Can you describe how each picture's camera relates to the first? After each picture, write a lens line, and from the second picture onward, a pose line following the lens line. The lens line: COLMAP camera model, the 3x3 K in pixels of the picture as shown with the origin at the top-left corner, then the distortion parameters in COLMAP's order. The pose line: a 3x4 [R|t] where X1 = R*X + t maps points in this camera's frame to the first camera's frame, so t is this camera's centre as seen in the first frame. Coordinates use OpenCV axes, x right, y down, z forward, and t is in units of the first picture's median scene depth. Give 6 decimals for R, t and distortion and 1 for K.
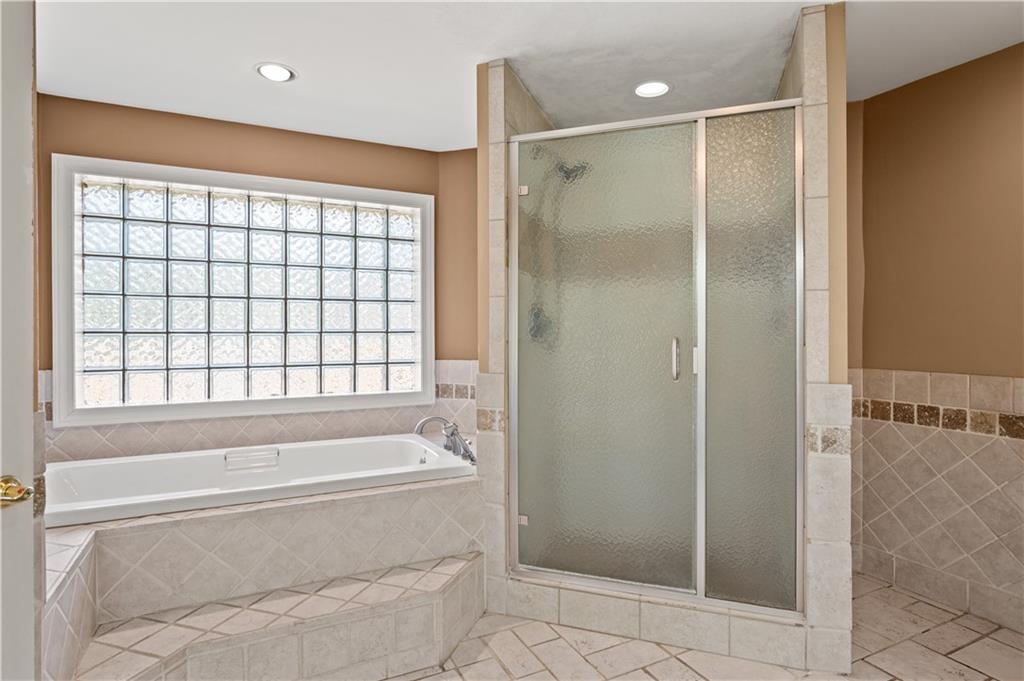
lens RADIAL K [[543.8, 0, 511.0], [0, 543.8, 336.8], [0, 0, 1]] dist [-0.003478, -0.001633]
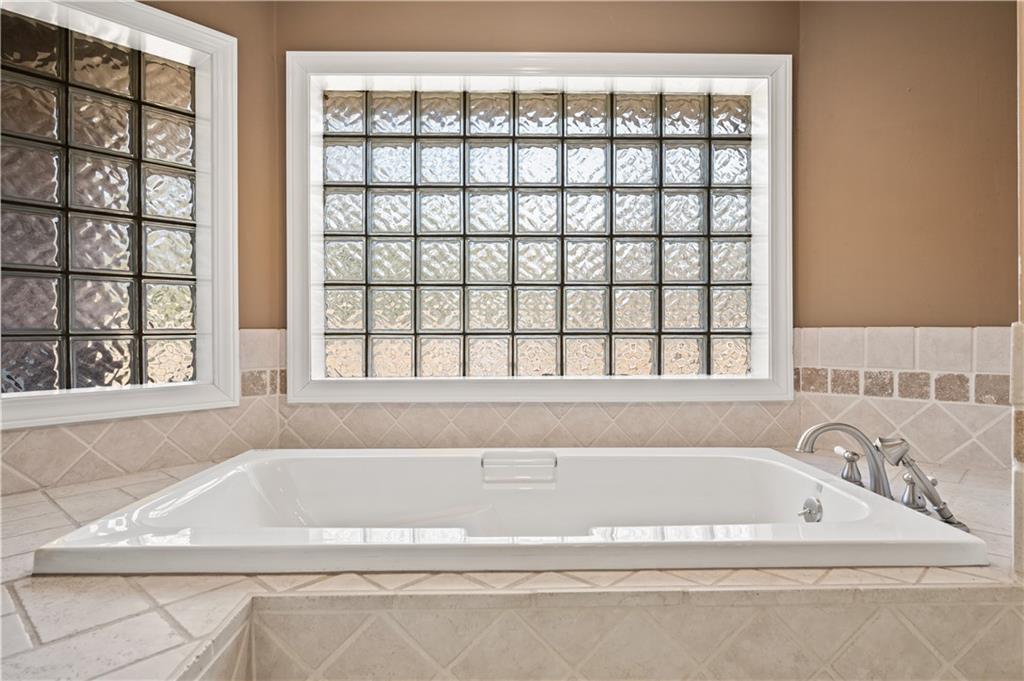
lens RADIAL K [[543.8, 0, 511.2], [0, 543.8, 339.3], [0, 0, 1]] dist [-0.003478, -0.001633]
pose [[0.900079, 0.002804, -0.435718, -0.195373], [-0.001498, 0.999993, 0.003339, 0.066517], [0.435724, -0.002353, 0.900077, 0.398215]]
